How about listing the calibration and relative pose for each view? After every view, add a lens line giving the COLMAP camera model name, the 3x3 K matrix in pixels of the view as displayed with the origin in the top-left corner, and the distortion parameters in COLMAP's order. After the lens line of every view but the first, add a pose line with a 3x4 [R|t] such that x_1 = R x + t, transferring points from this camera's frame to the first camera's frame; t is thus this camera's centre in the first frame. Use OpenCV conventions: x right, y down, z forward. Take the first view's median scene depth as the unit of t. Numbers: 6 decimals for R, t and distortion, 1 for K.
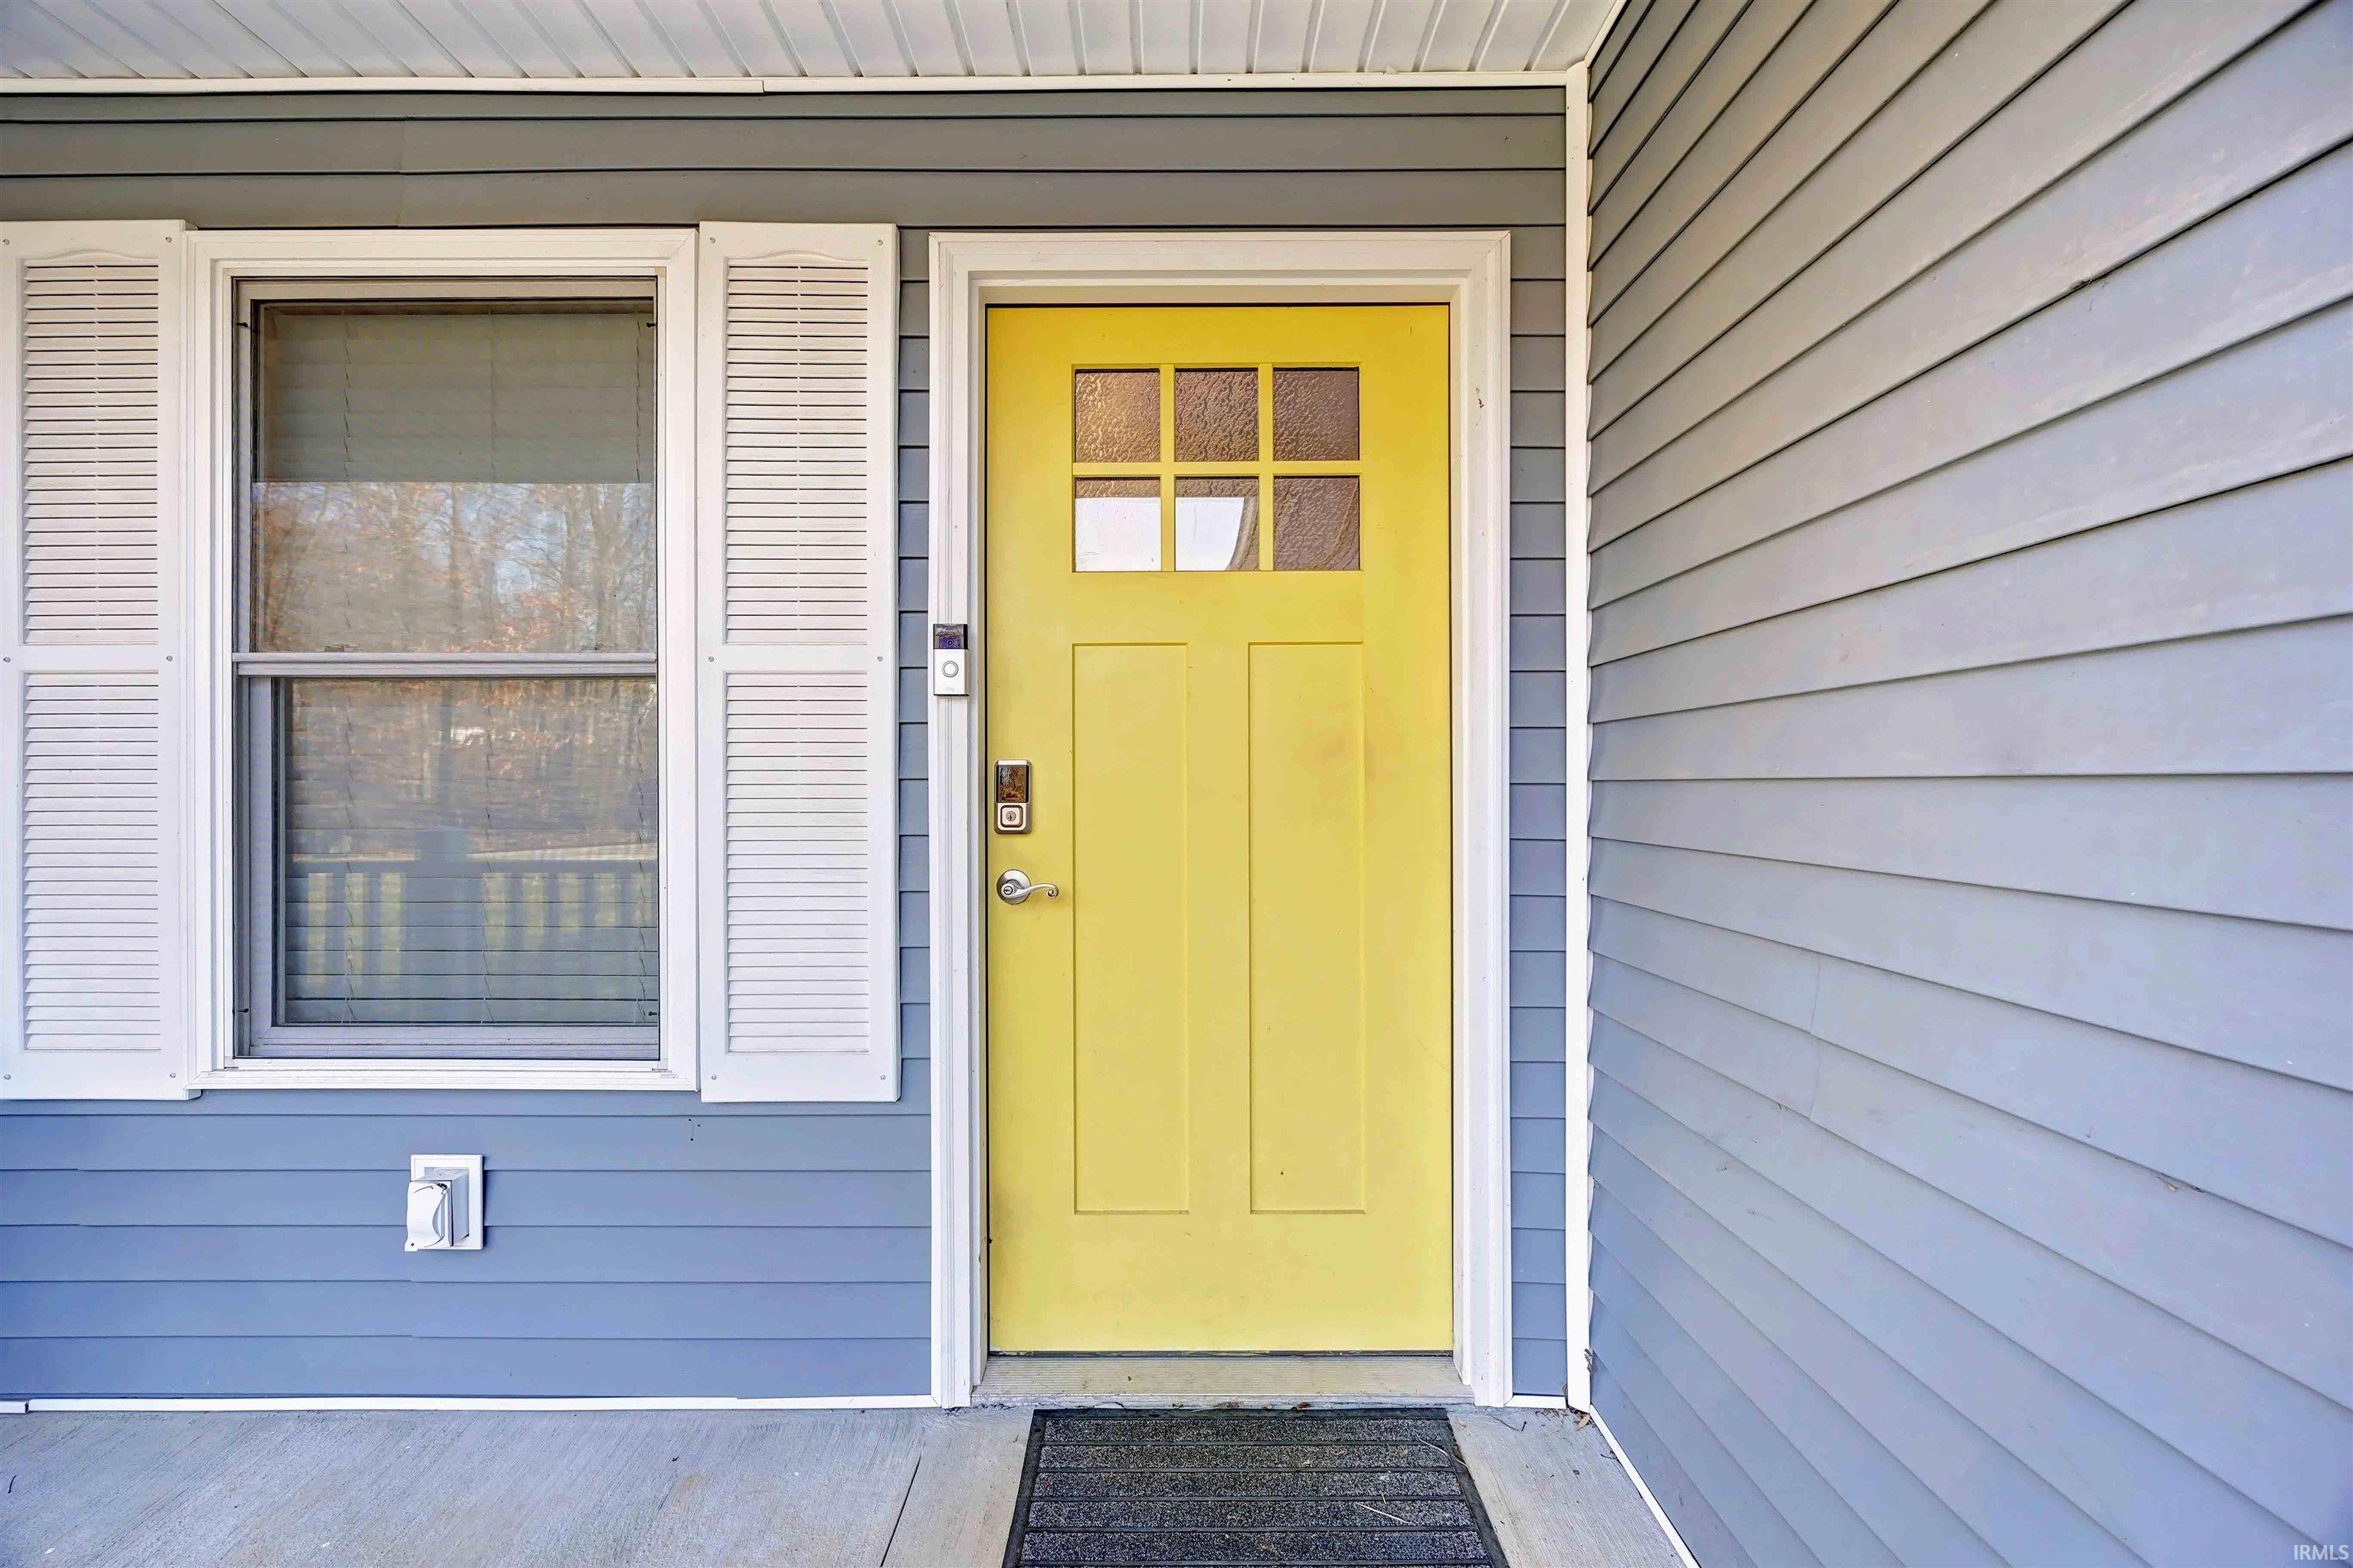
lens RADIAL K [[919.9, 0, 1167.8], [0, 919.9, 792.8], [0, 0, 1]] dist [0.000742, 0.000324]
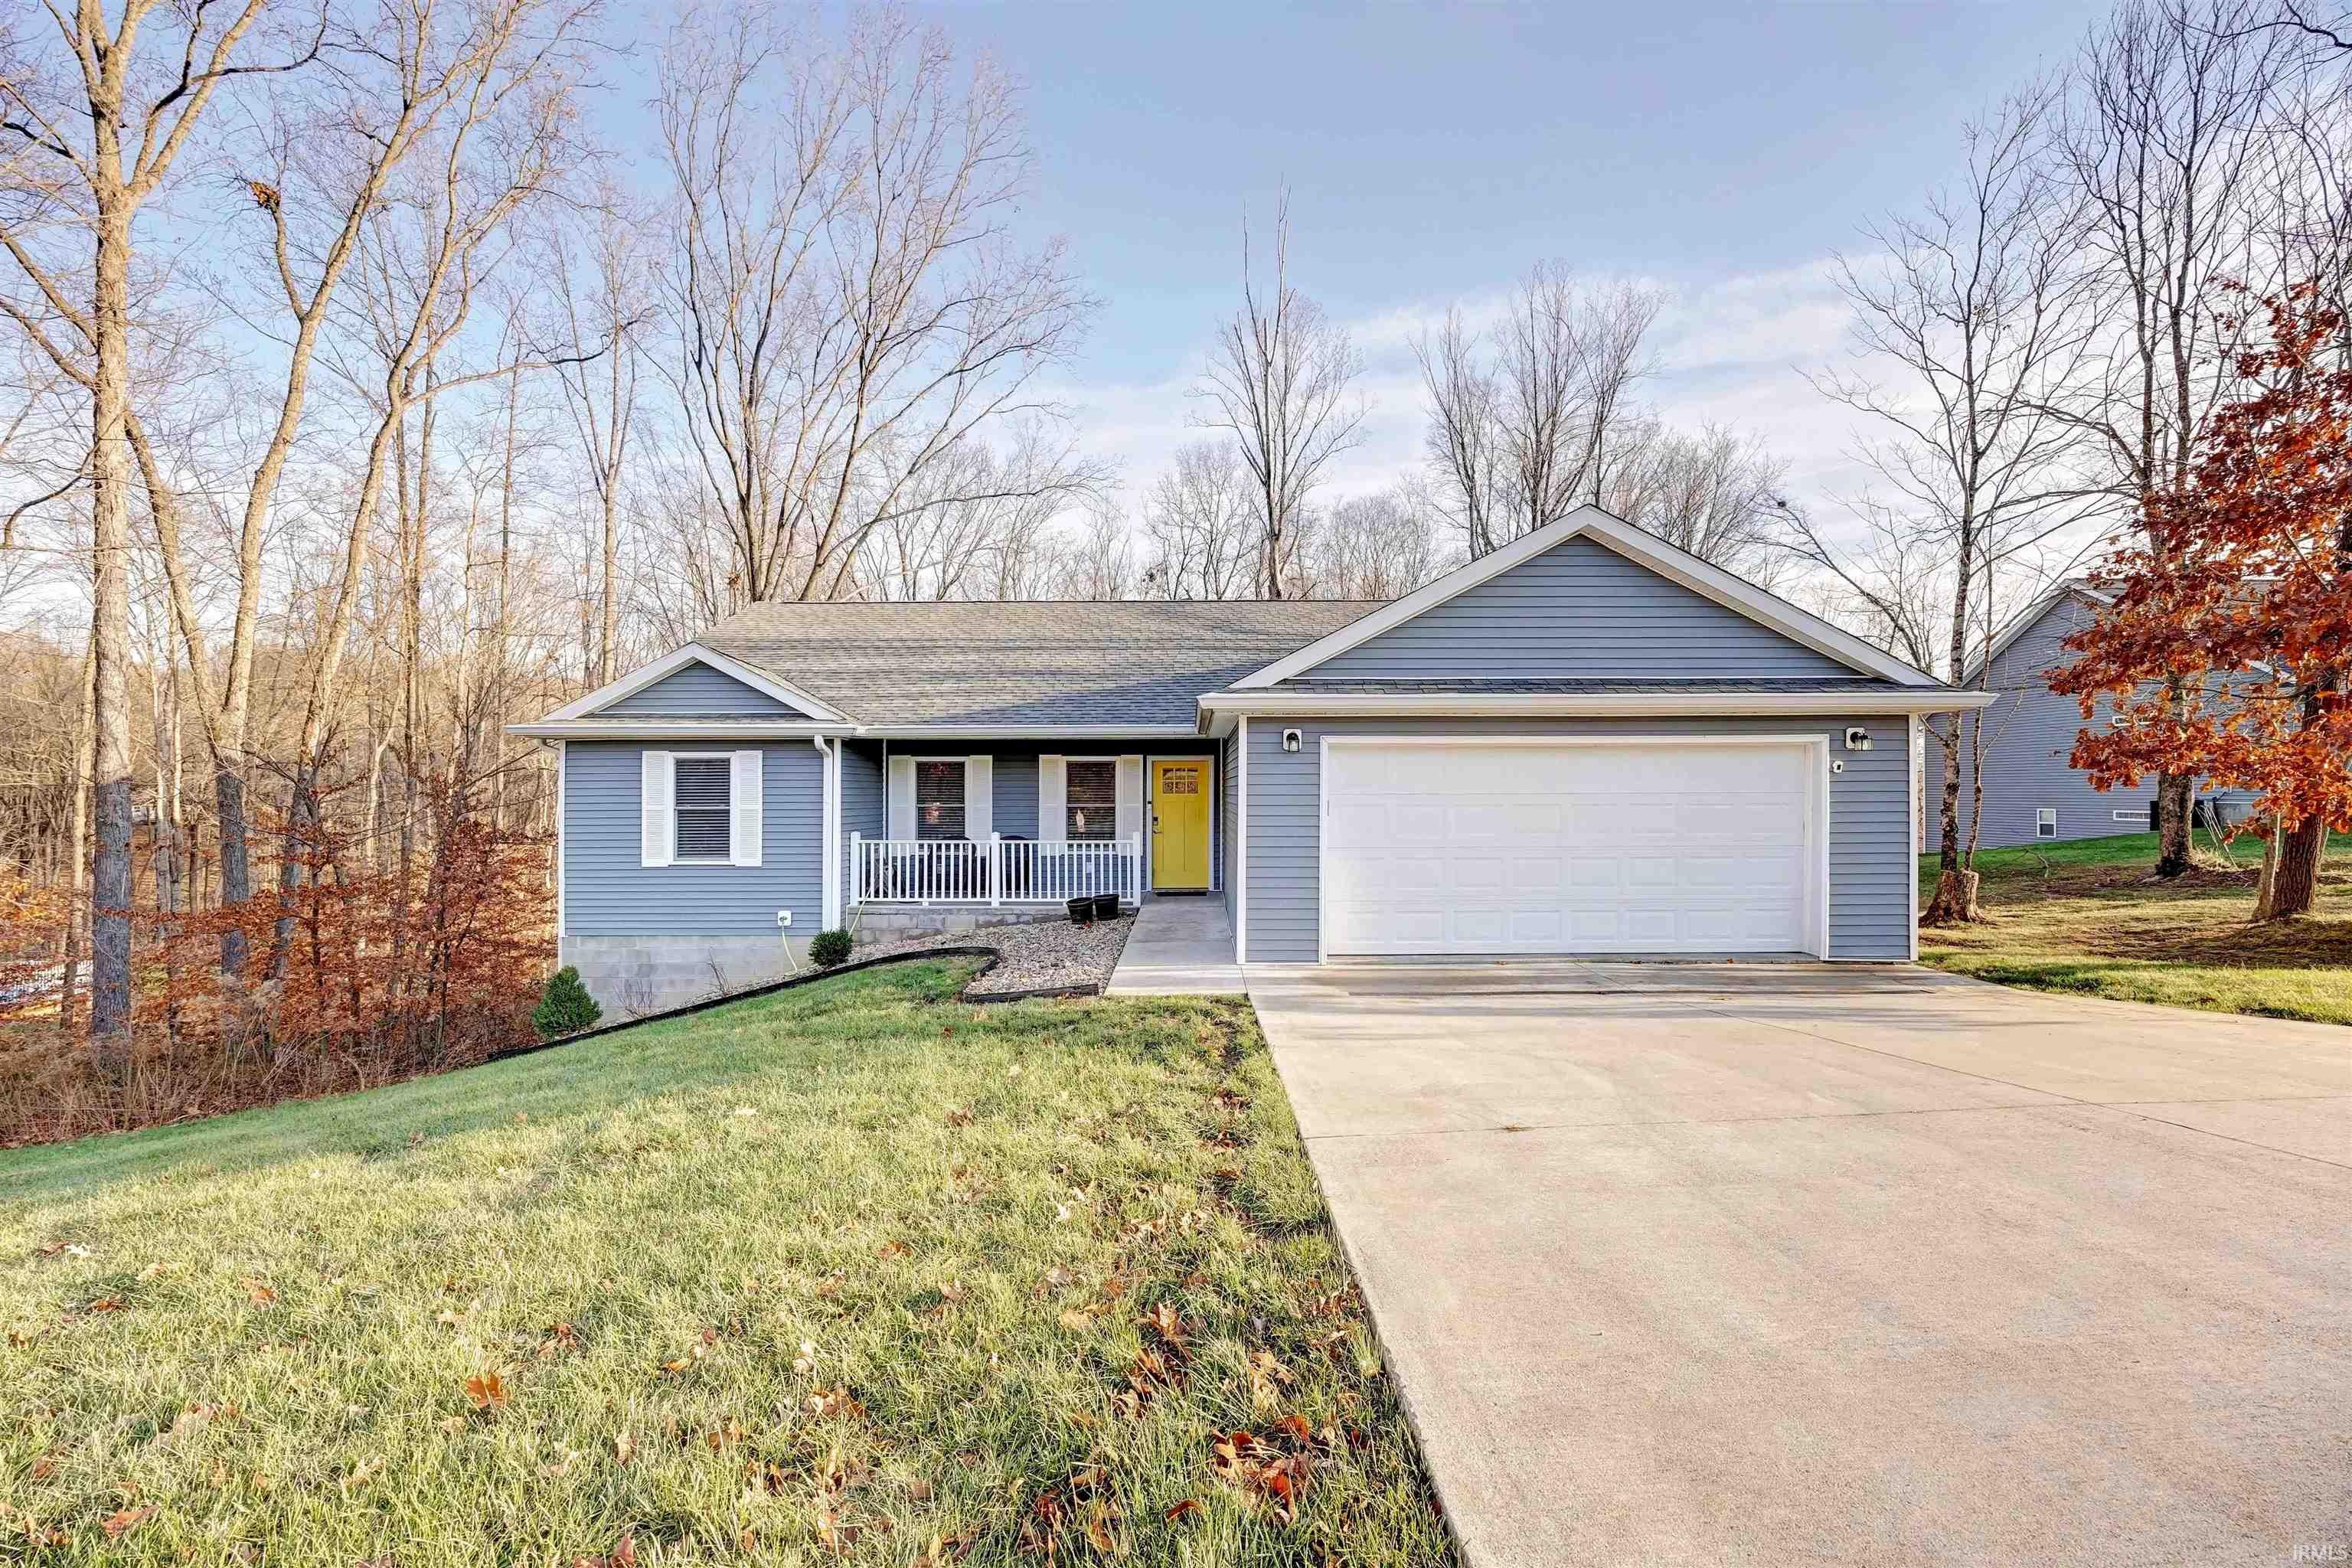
lens RADIAL K [[919.5, 0, 1214.5], [0, 919.5, 781.3], [0, 0, 1]] dist [0.000742, 0.000324]
pose [[0.999692, -0.000755, 0.024825, 0.164760], [0.000987, 0.999956, -0.009309, -0.281972], [-0.024817, 0.009331, 0.999648, -7.654537]]
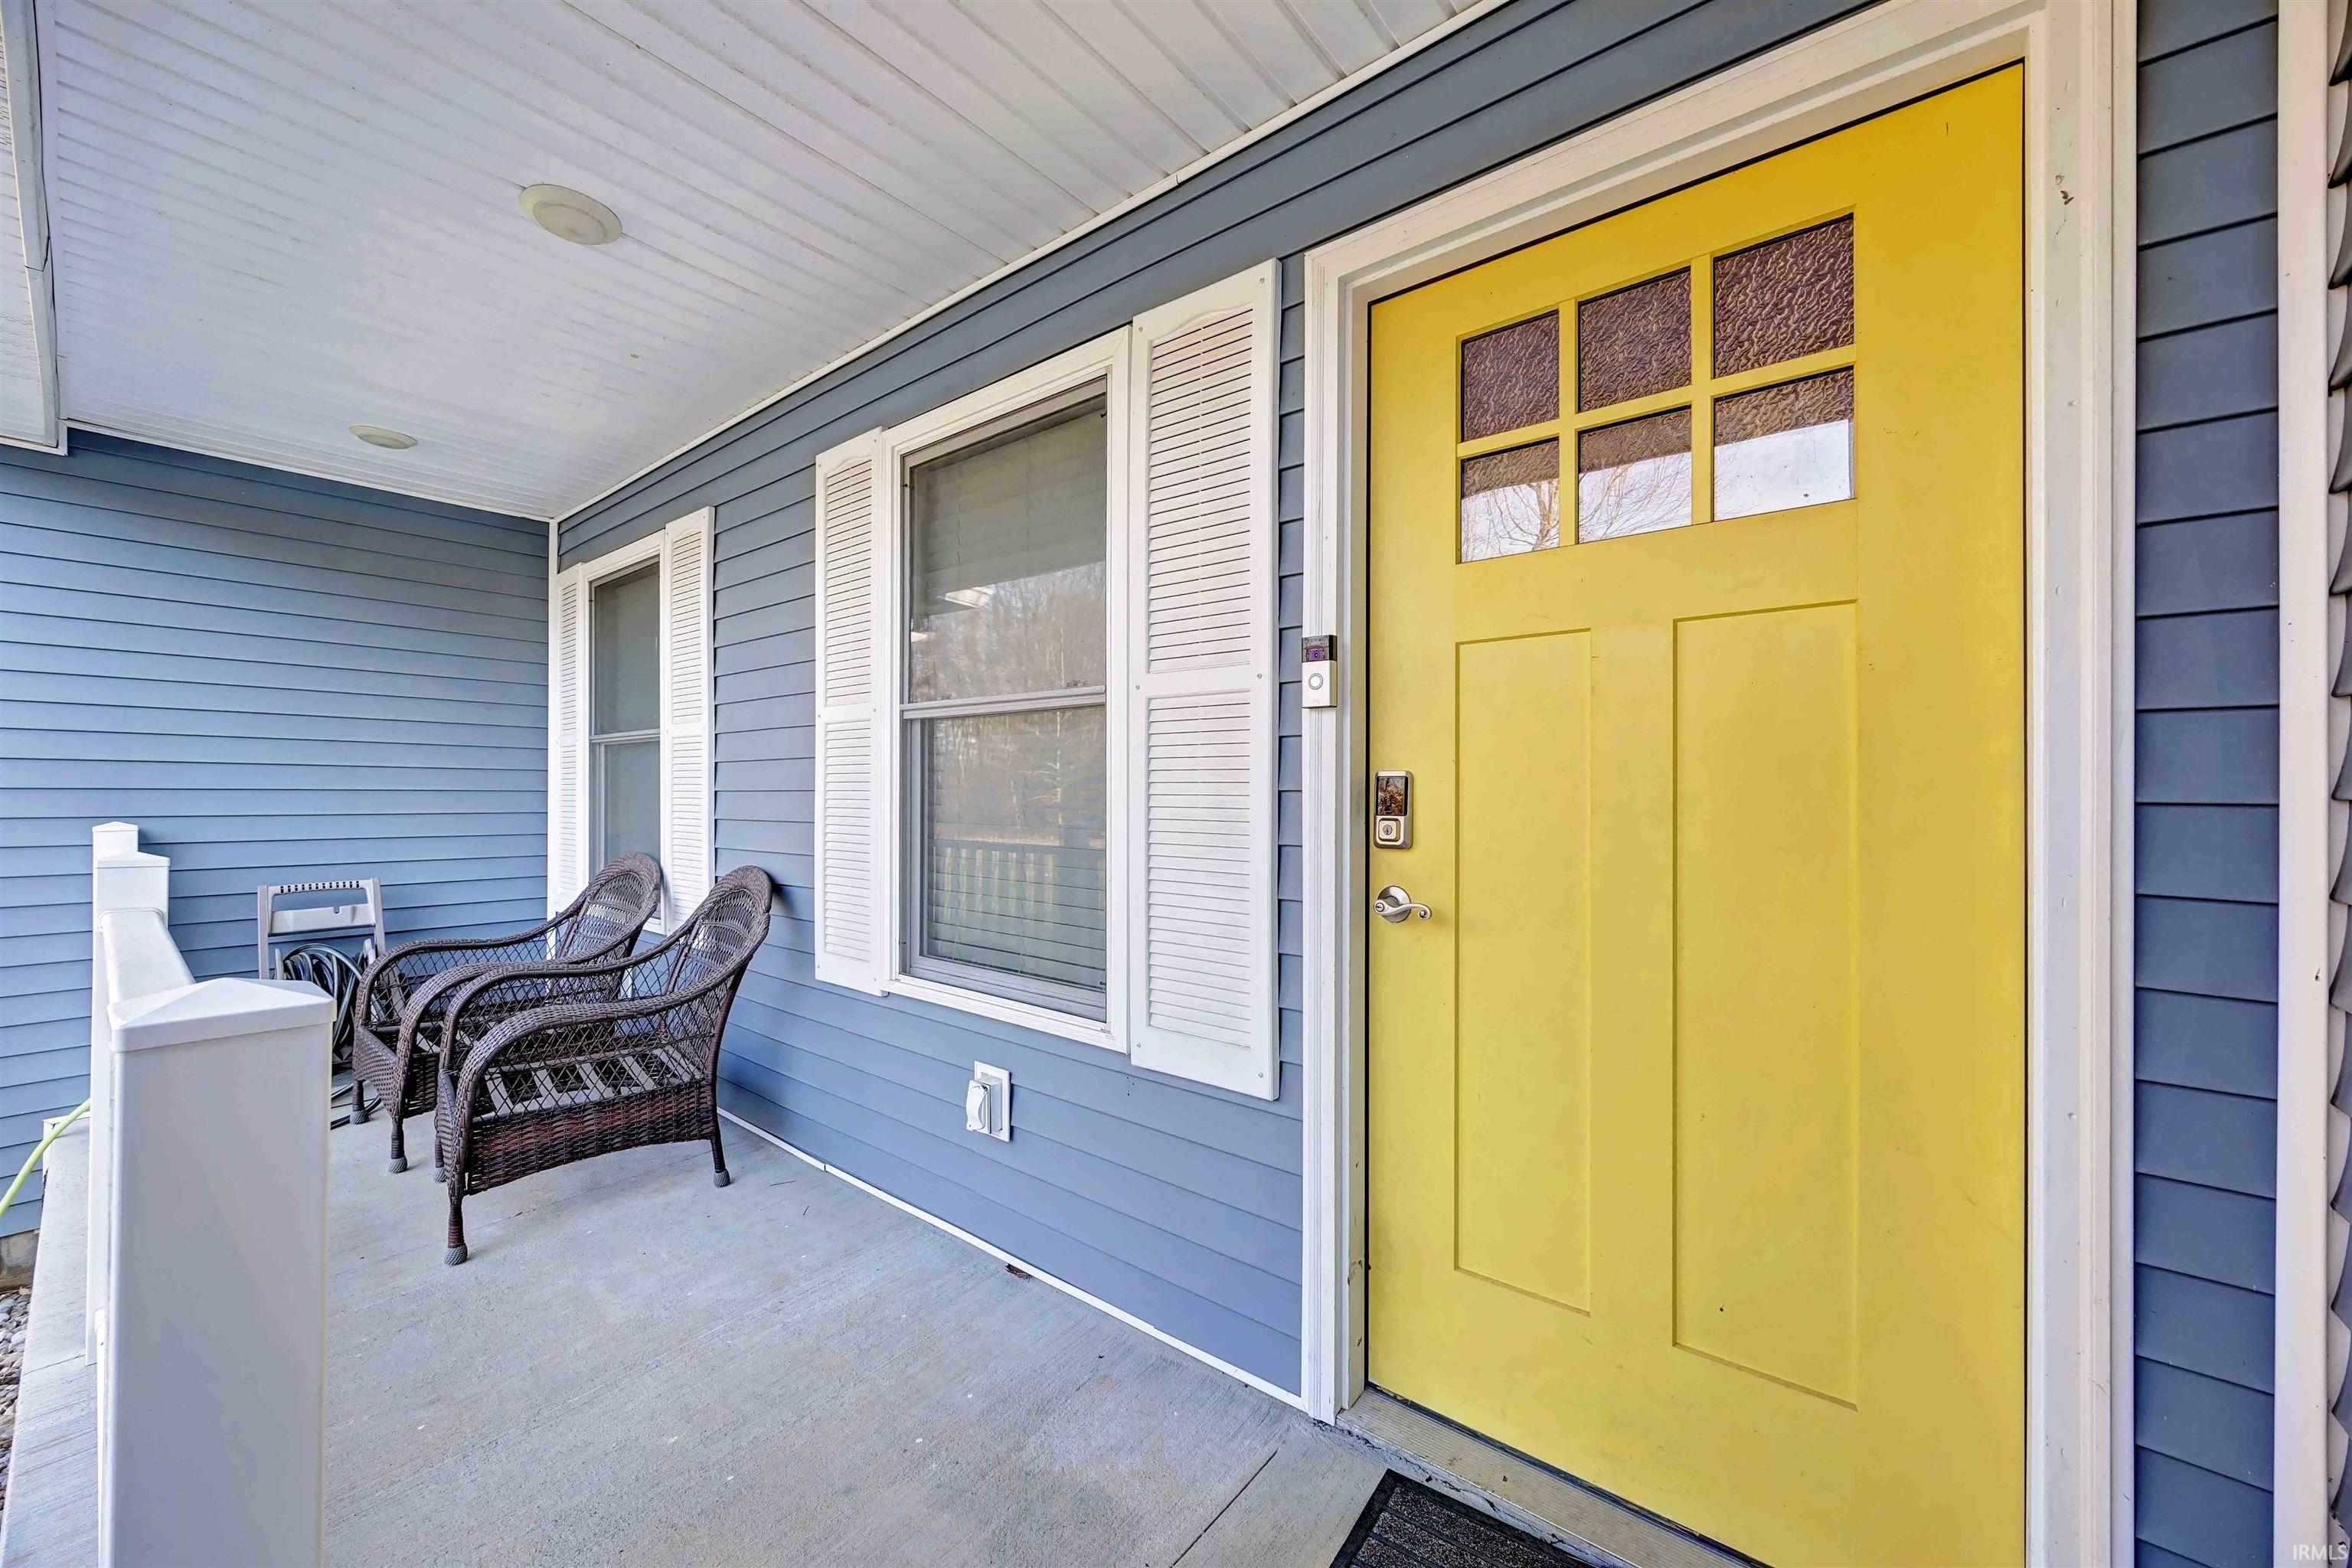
lens RADIAL K [[919.5, 0, 1169.6], [0, 919.5, 792.1], [0, 0, 1]] dist [0.000742, 0.000324]
pose [[0.765852, 0.007199, -0.642976, 0.281828], [-0.008806, 0.999961, 0.000707, -0.013388], [0.642956, 0.005121, 0.765886, 0.128216]]
